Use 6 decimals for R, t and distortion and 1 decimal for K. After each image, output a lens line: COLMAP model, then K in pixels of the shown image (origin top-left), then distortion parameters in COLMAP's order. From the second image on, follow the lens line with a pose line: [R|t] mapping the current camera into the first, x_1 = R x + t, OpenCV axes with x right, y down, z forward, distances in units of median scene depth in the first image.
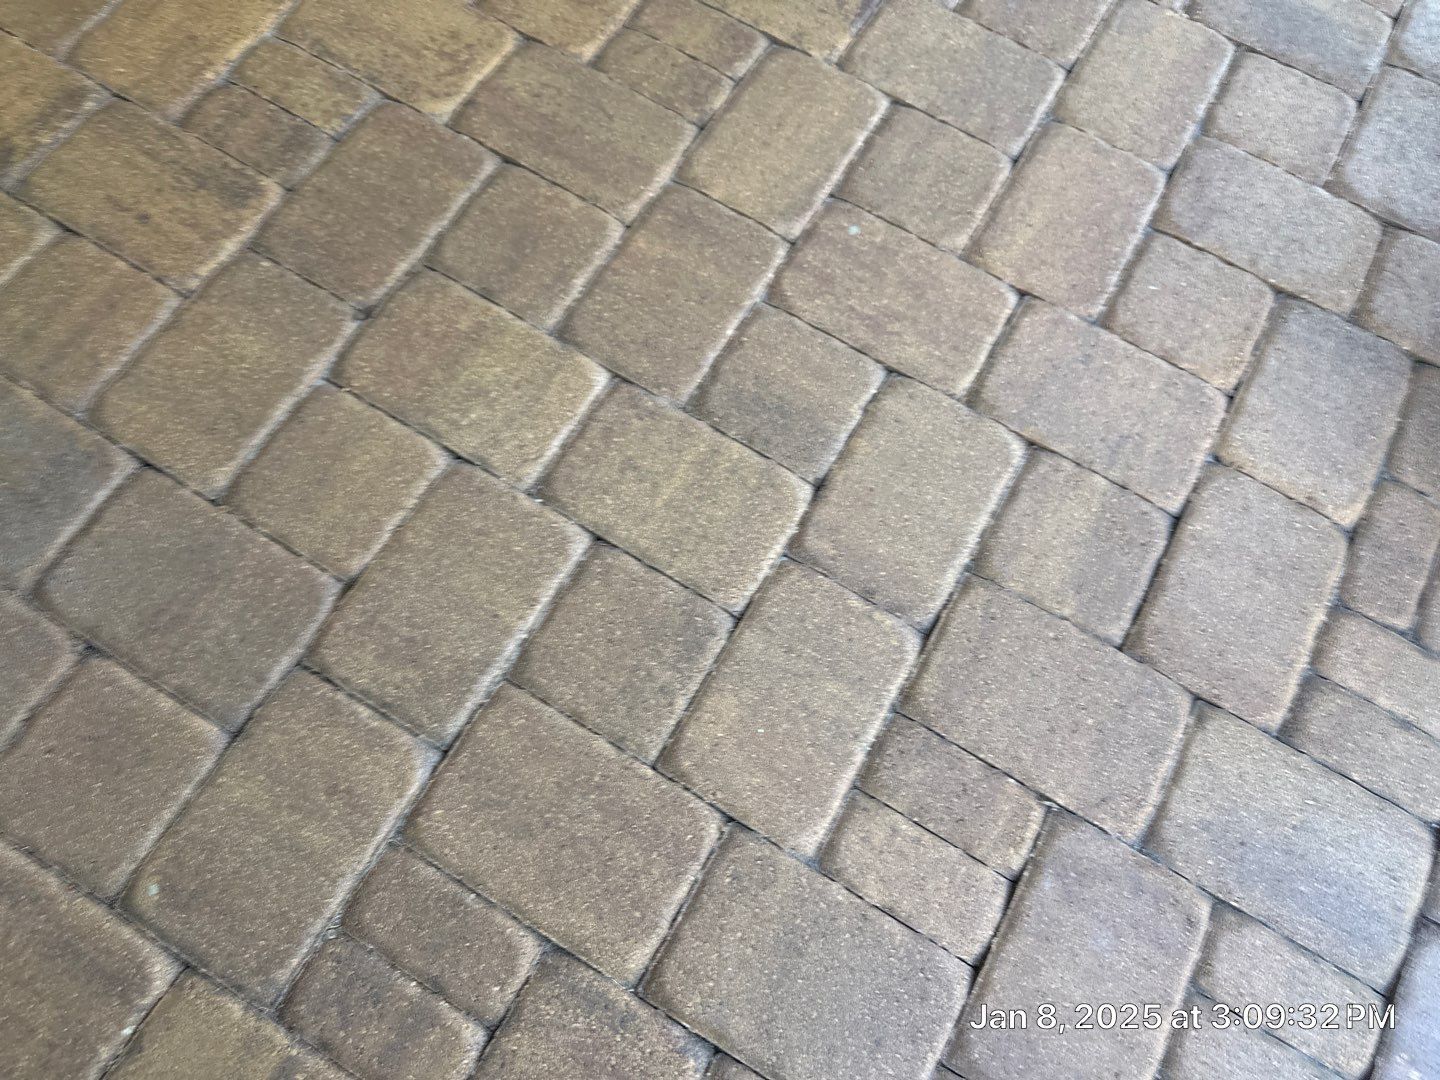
lens RADIAL K [[939.4, 0, 720.0], [0, 939.4, 540.0], [0, 0, 1]] dist [0.062582, -0.057997]
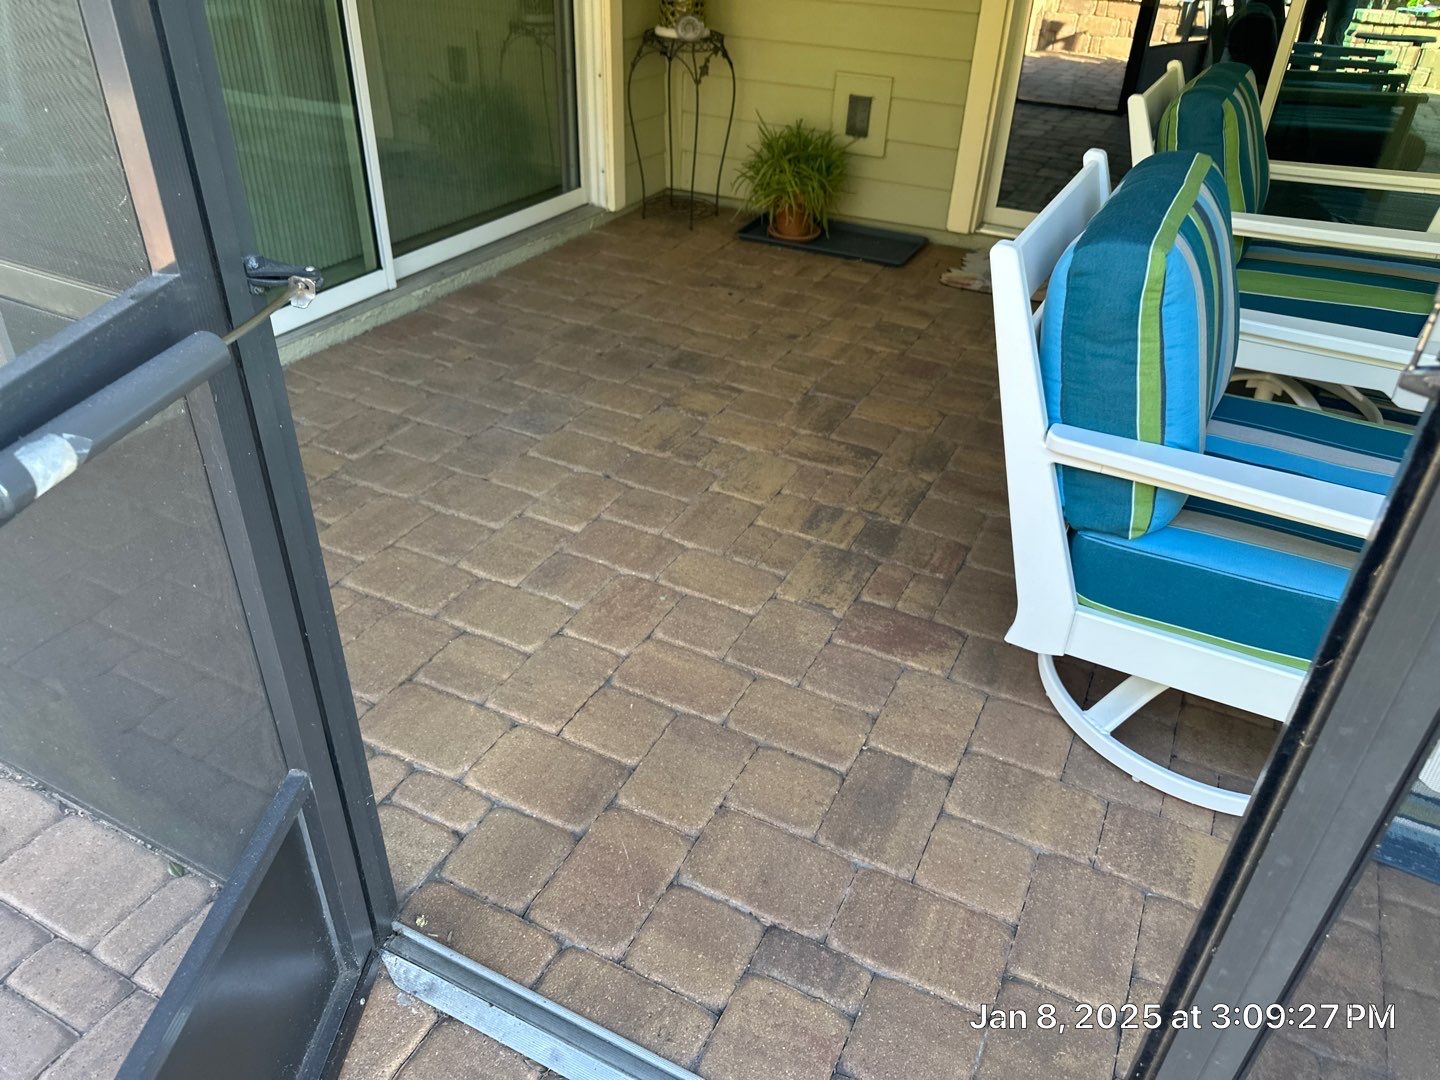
lens RADIAL K [[939.4, 0, 720.0], [0, 939.4, 540.0], [0, 0, 1]] dist [0.062582, -0.057997]
pose [[0.100127, 0.527232, -0.843802, 1.741005], [-0.953669, 0.292673, 0.069706, -0.625144], [0.283709, 0.797728, 0.532109, -0.063977]]
